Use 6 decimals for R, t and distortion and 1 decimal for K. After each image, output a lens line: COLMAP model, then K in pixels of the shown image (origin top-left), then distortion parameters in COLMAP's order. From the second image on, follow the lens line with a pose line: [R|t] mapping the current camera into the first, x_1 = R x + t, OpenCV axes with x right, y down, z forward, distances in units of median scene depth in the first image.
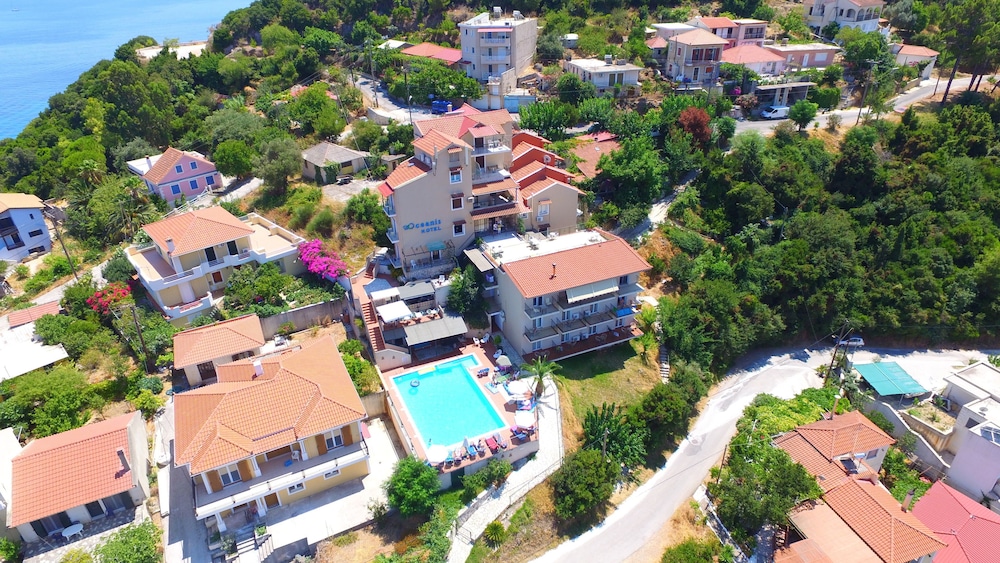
lens RADIAL K [[590.7, 0, 500.0], [0, 590.7, 281.5], [0, 0, 1]] dist [-0.003568, 0.000662]
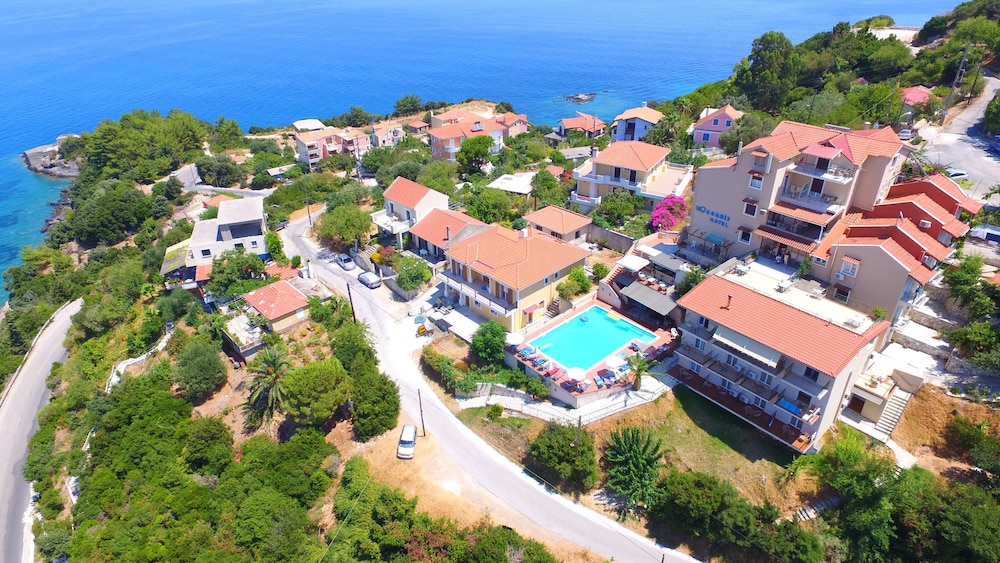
lens RADIAL K [[590.7, 0, 500.0], [0, 590.7, 281.5], [0, 0, 1]] dist [-0.003568, 0.000662]
pose [[0.271514, 0.486168, -0.830615, 0.713461], [-0.457163, 0.824605, 0.333211, -0.181051], [0.846925, 0.289255, 0.446150, 0.284082]]
